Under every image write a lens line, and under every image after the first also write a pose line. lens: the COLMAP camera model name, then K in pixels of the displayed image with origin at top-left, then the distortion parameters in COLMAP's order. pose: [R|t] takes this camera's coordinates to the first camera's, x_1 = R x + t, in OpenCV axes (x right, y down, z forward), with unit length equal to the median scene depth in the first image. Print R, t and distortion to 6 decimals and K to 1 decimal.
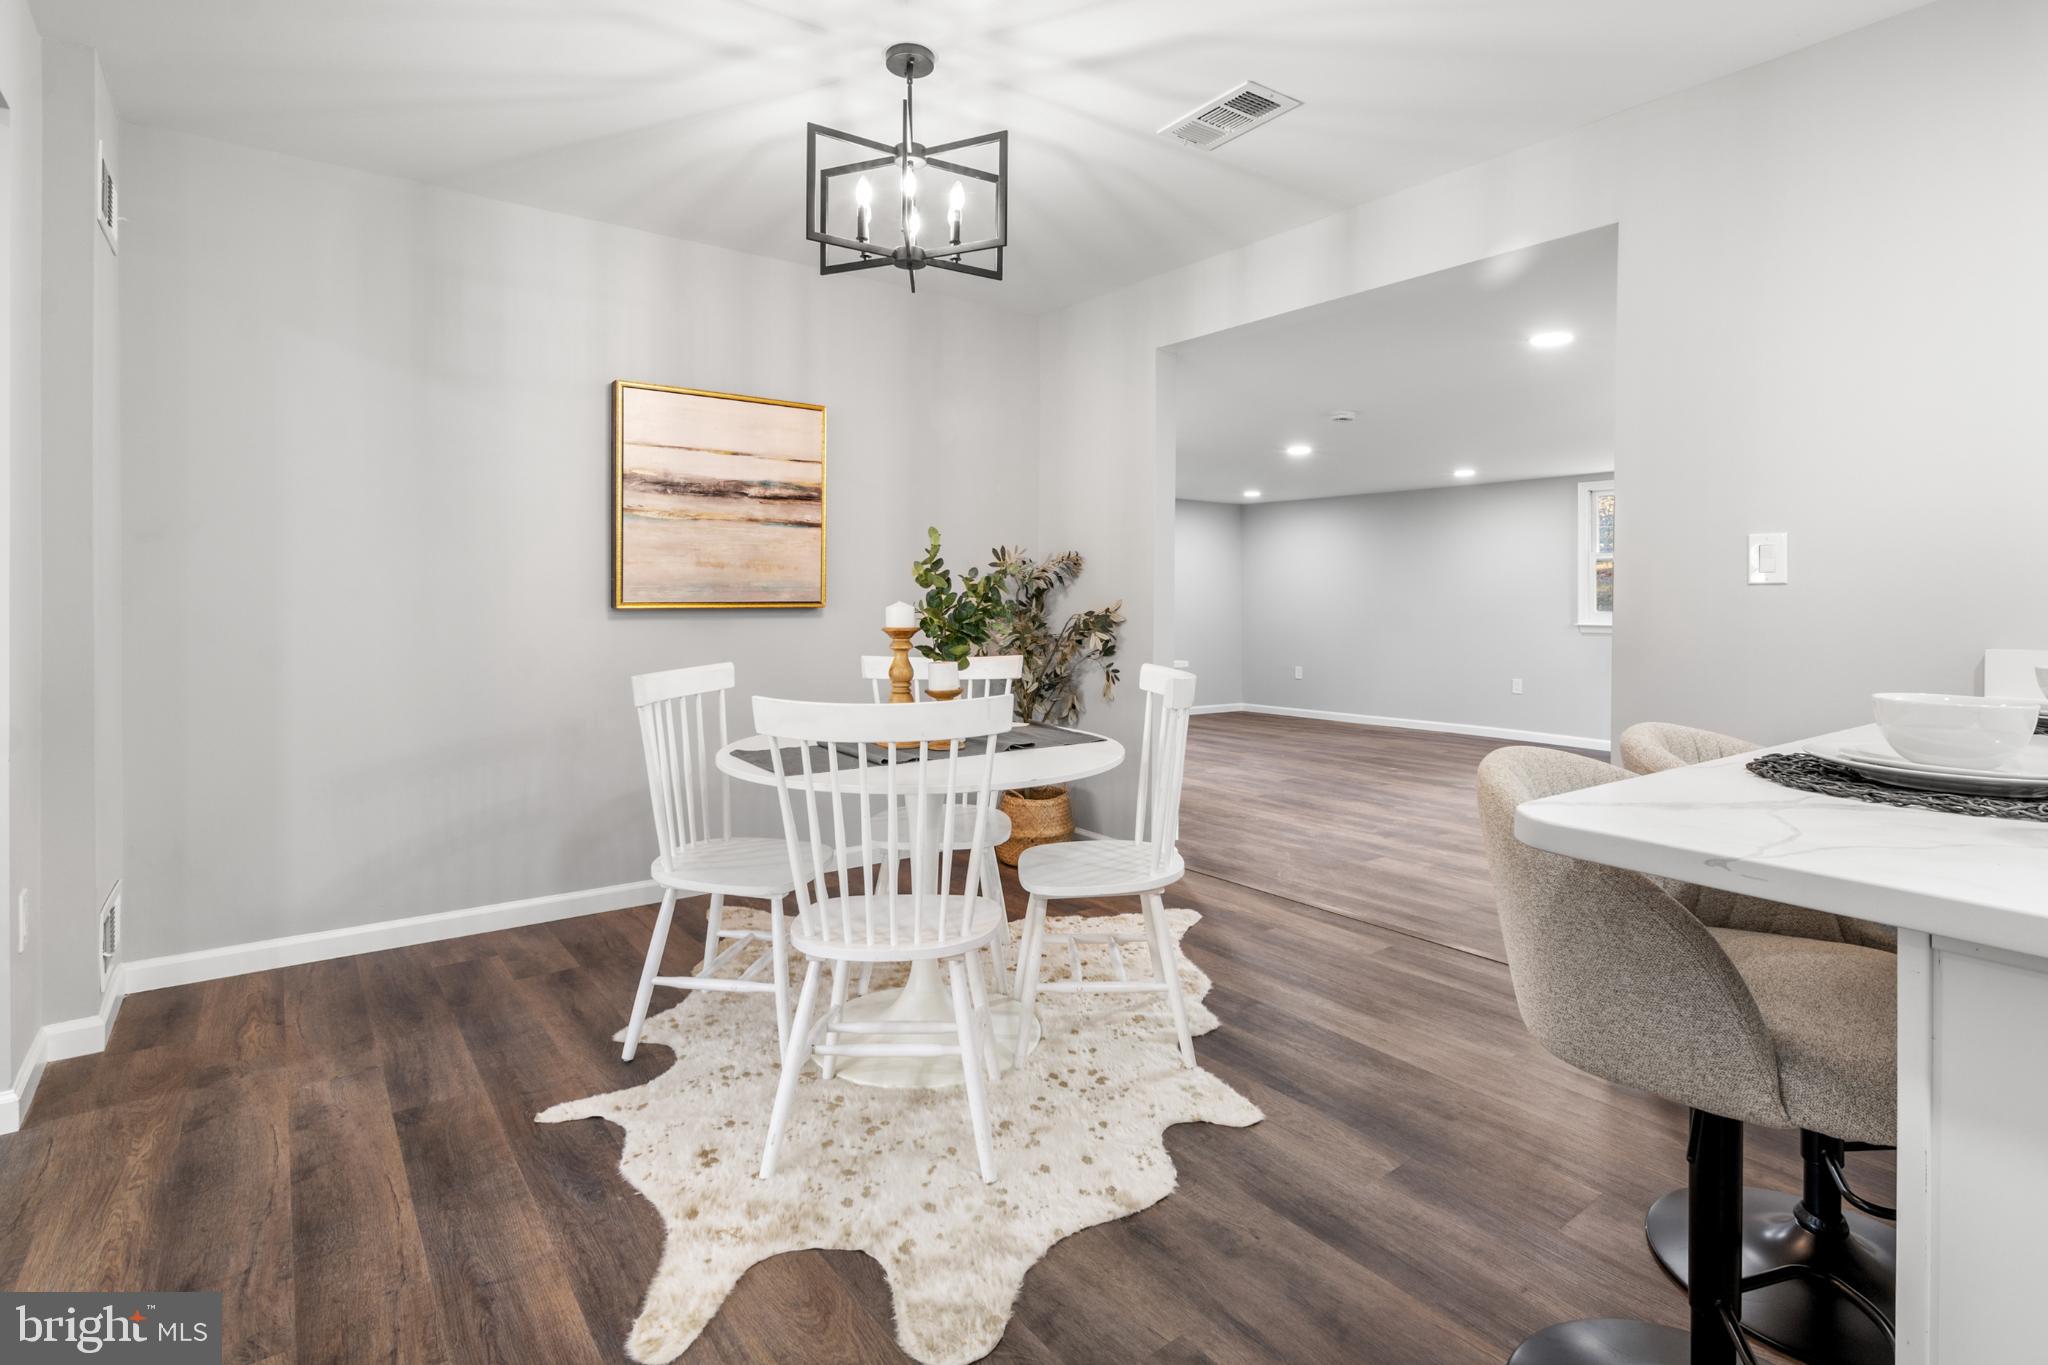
lens RADIAL K [[1017.0, 0, 1020.7], [0, 1017.0, 603.0], [0, 0, 1]] dist [0.004252, -0.000418]
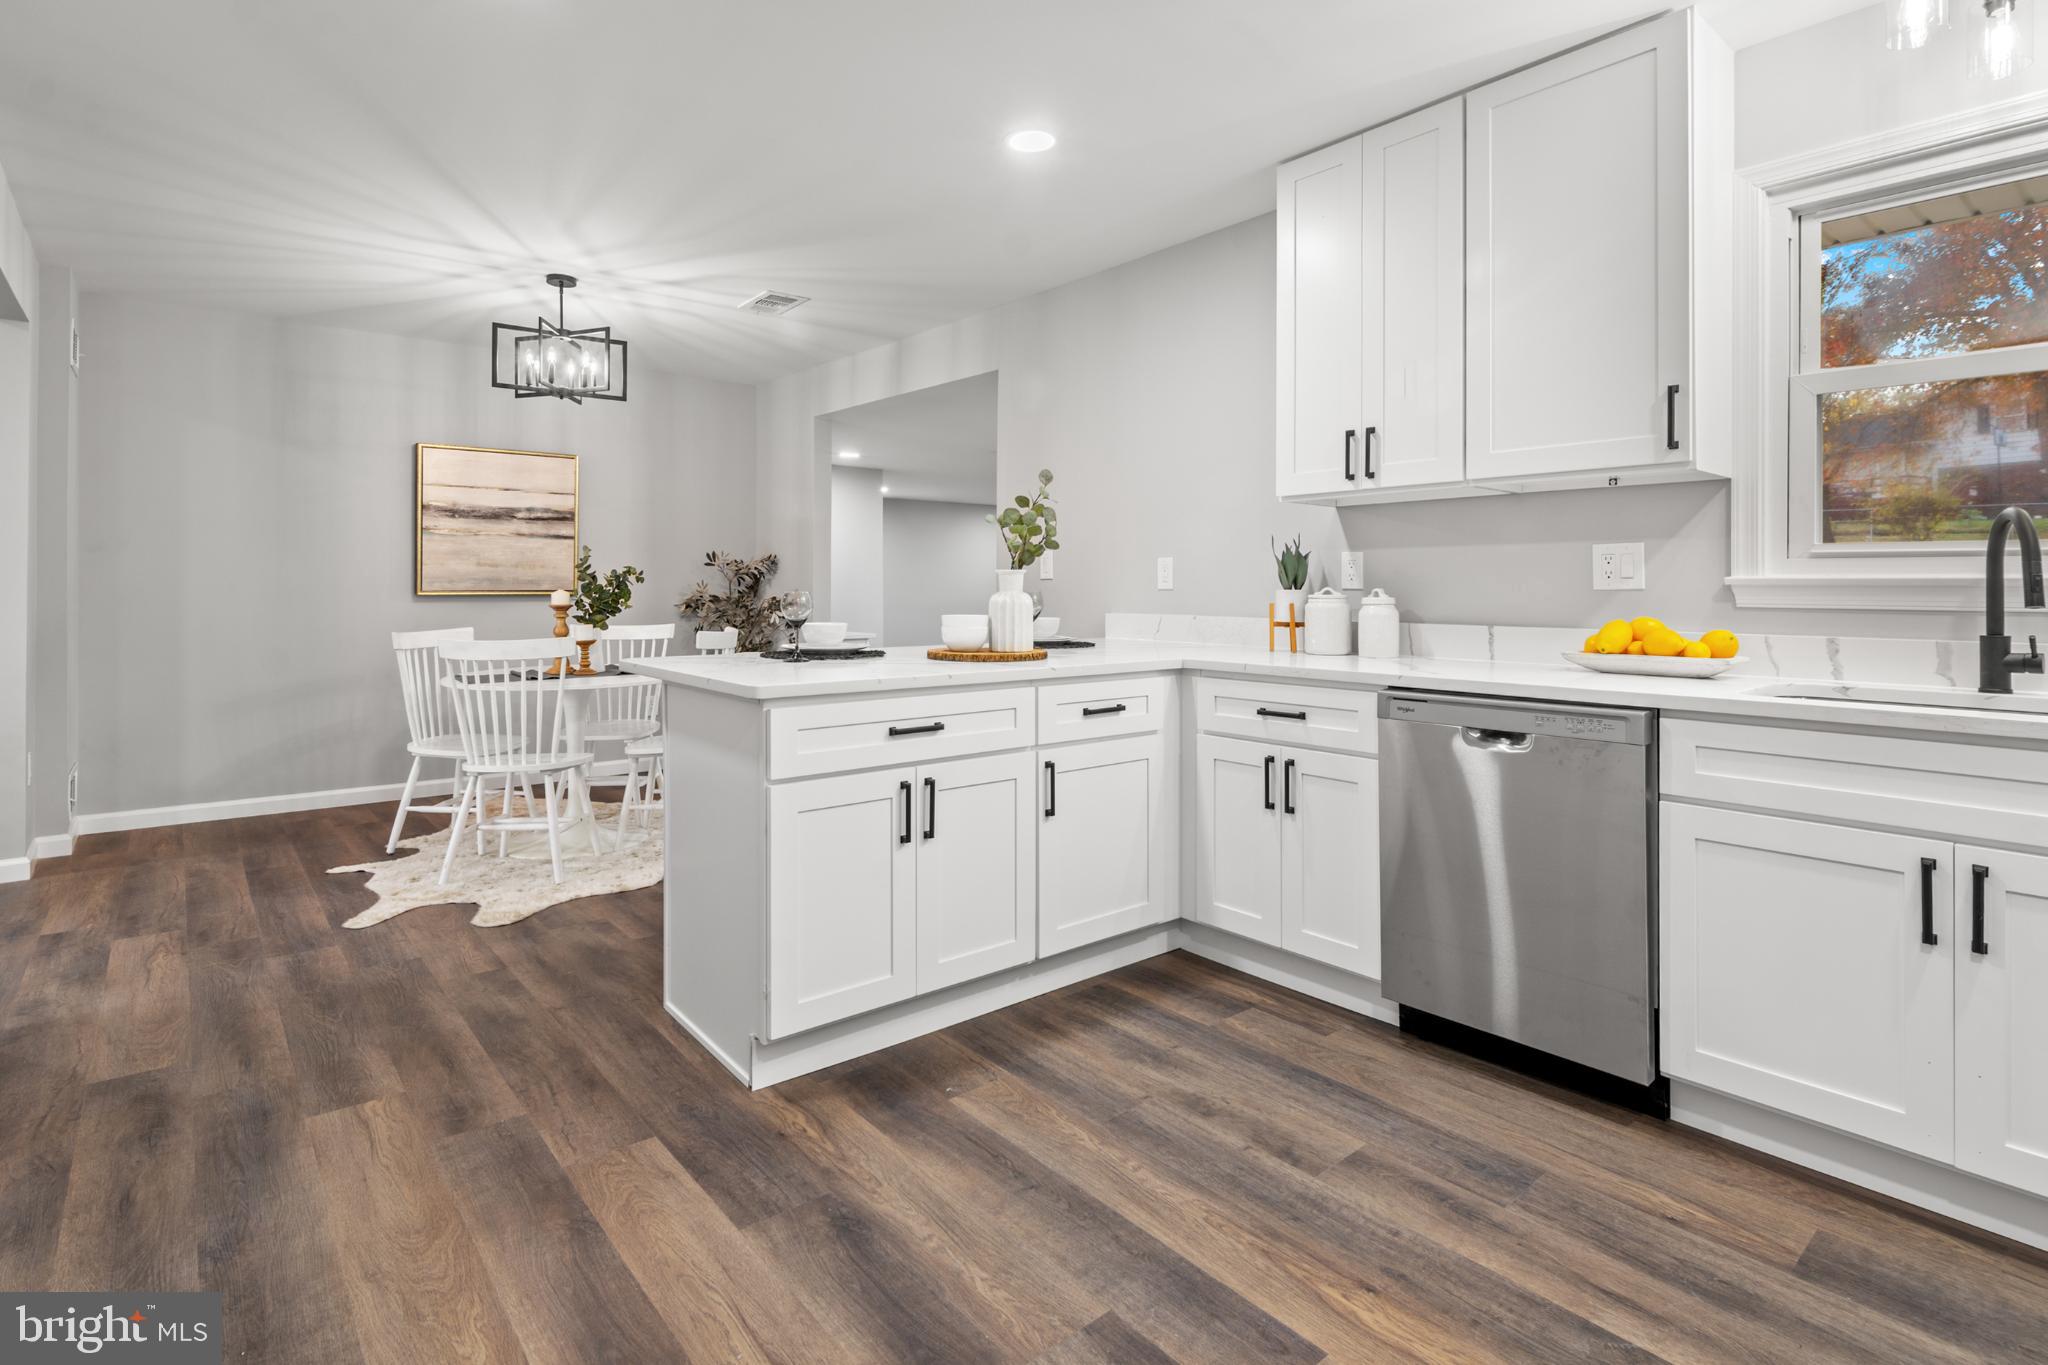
lens RADIAL K [[1011.2, 0, 1031.3], [0, 1011.2, 581.7], [0, 0, 1]] dist [0.001430, -0.002350]
pose [[0.997618, -0.001439, 0.068962, 0.477949], [0.002159, 0.999944, -0.010374, 0.004373], [-0.068943, 0.010498, 0.997565, -0.652732]]
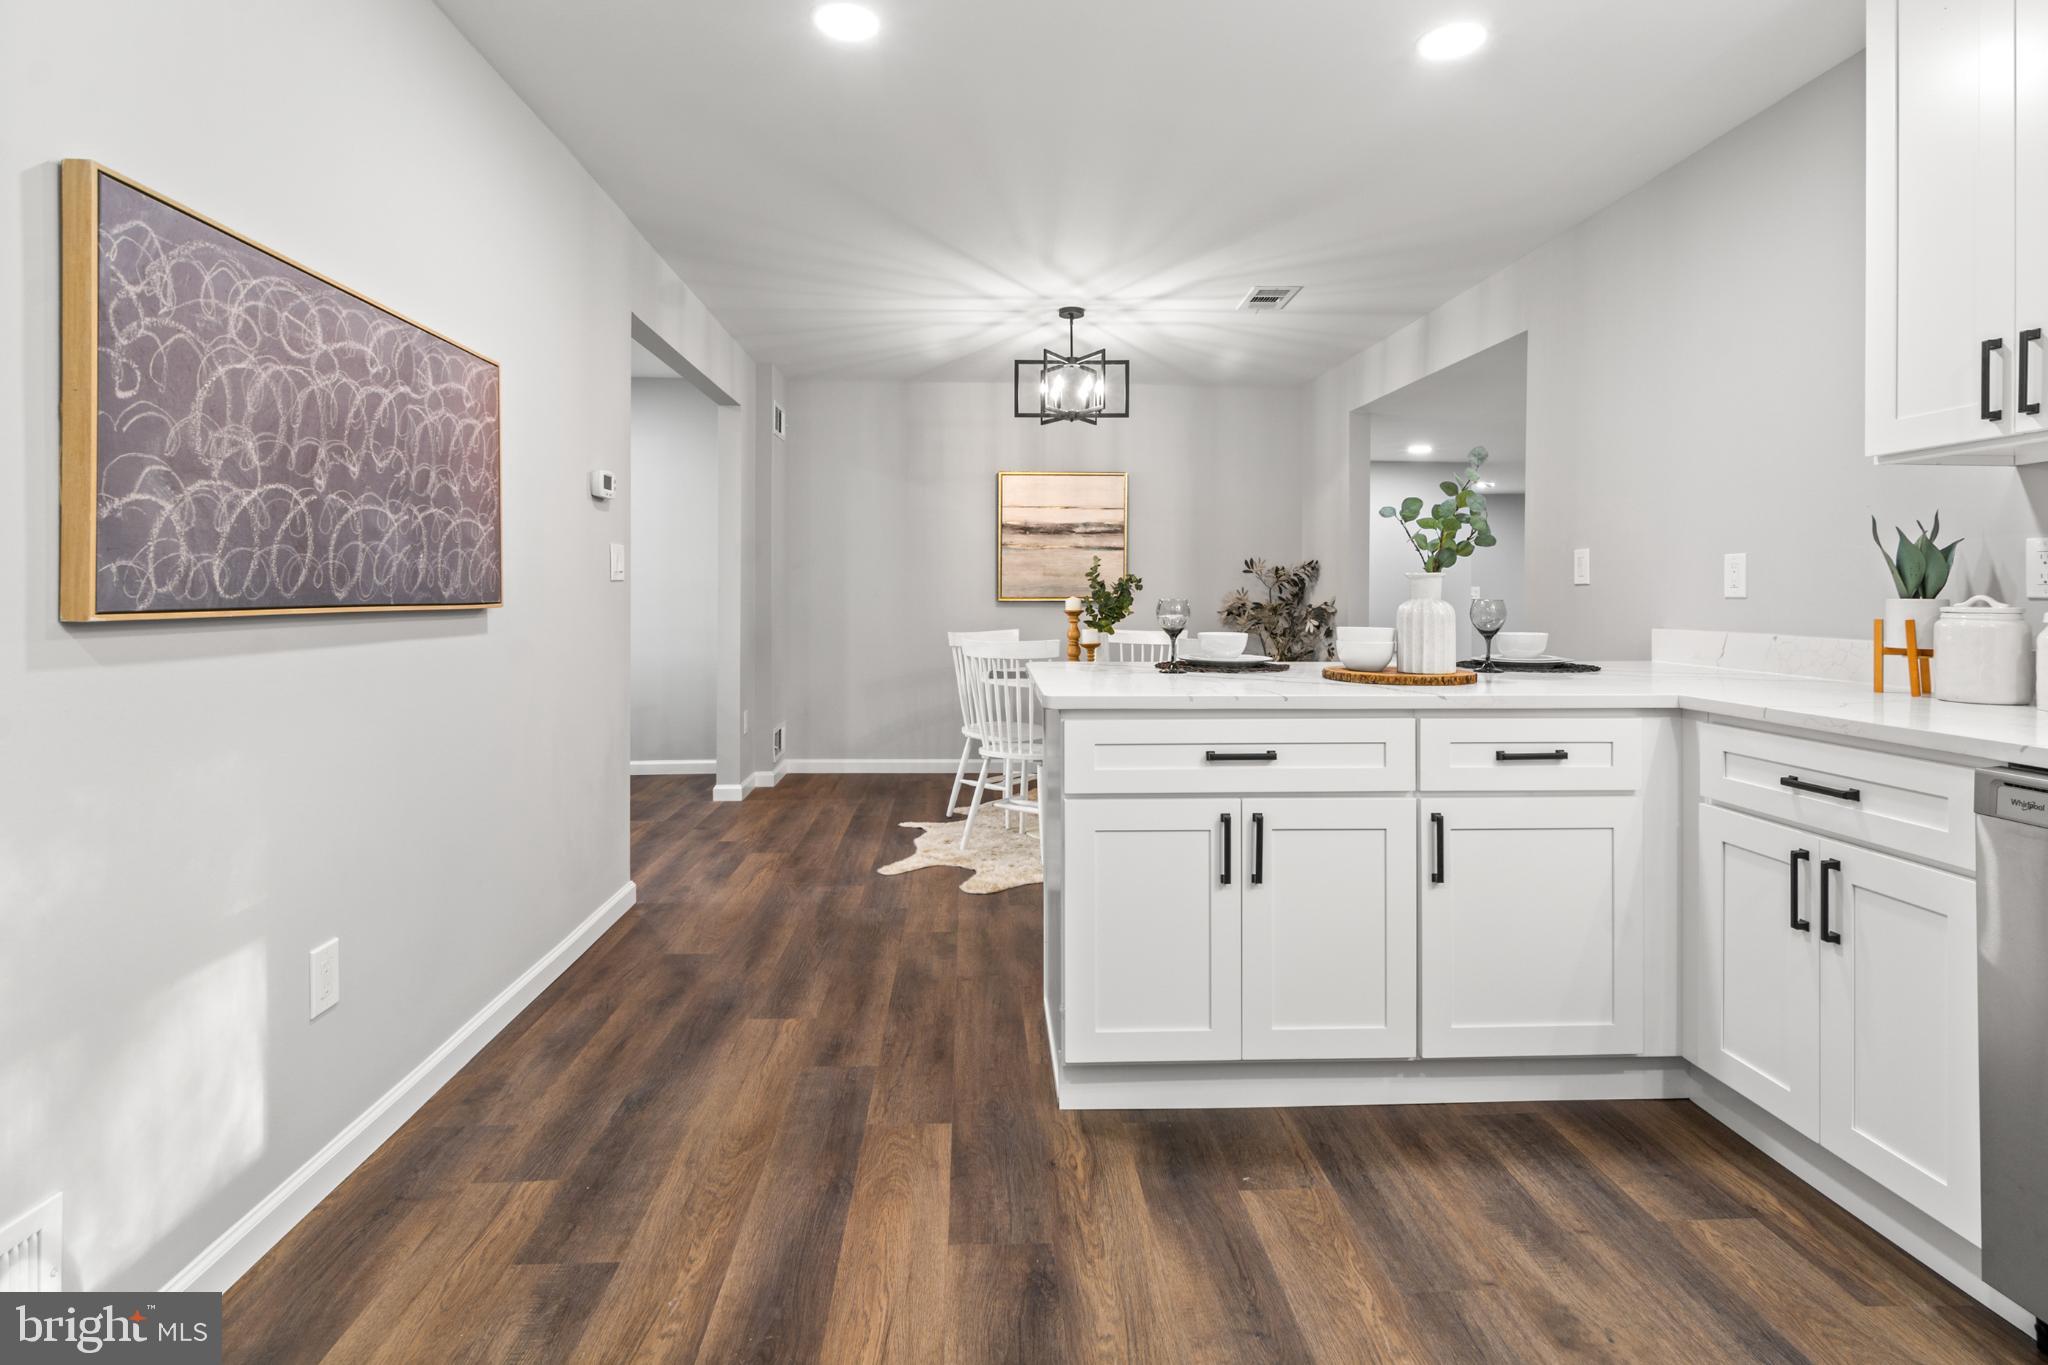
lens RADIAL K [[1003.0, 0, 1015.3], [0, 1003.0, 591.3], [0, 0, 1]] dist [0.002301, -0.002577]
pose [[0.834188, -0.002566, -0.551475, 0.695610], [-0.002438, 0.999962, -0.008341, 0.004338], [0.551475, 0.008302, 0.834150, -0.515836]]
